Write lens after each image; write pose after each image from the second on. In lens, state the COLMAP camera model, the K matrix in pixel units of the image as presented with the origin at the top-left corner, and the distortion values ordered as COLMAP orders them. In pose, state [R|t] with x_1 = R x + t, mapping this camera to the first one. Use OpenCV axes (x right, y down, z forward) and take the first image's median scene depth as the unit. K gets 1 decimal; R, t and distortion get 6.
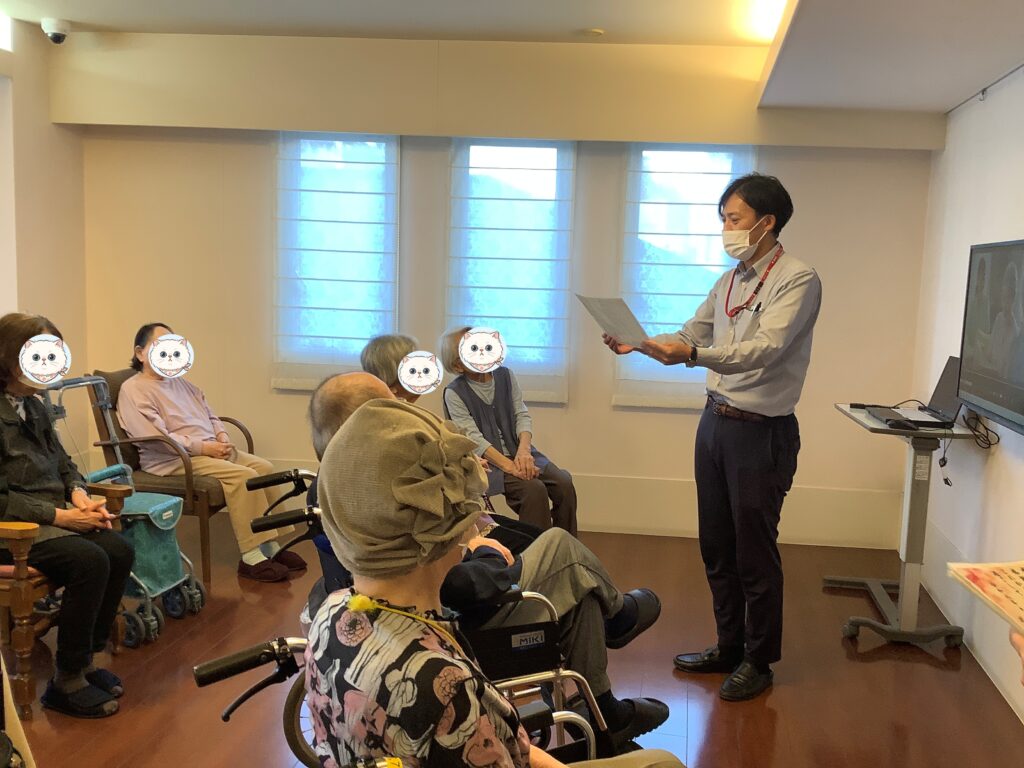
lens RADIAL K [[948.2, 0, 505.4], [0, 948.2, 380.6], [0, 0, 1]] dist [0.050535, 0.000000]
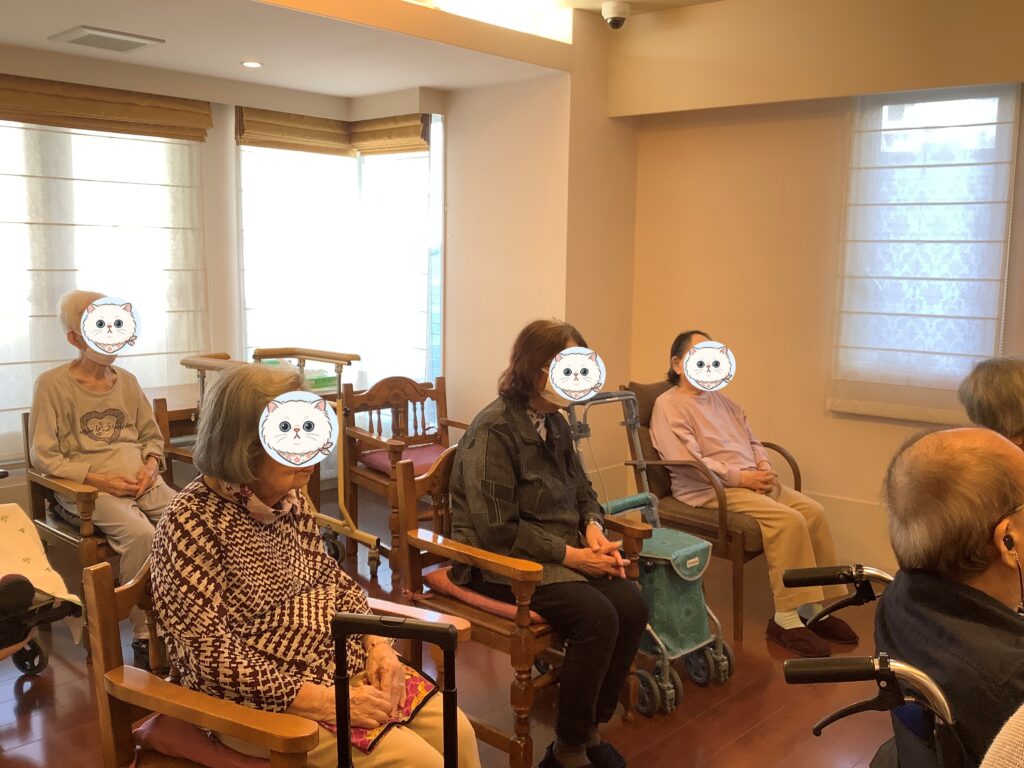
lens RADIAL K [[948.2, 0, 505.7], [0, 948.2, 380.7], [0, 0, 1]] dist [0.050535, 0.000000]
pose [[0.842350, 0.047635, -0.536821, -0.051887], [-0.048731, 0.998738, 0.012158, -0.020102], [0.536722, 0.015918, 0.843609, 0.207490]]
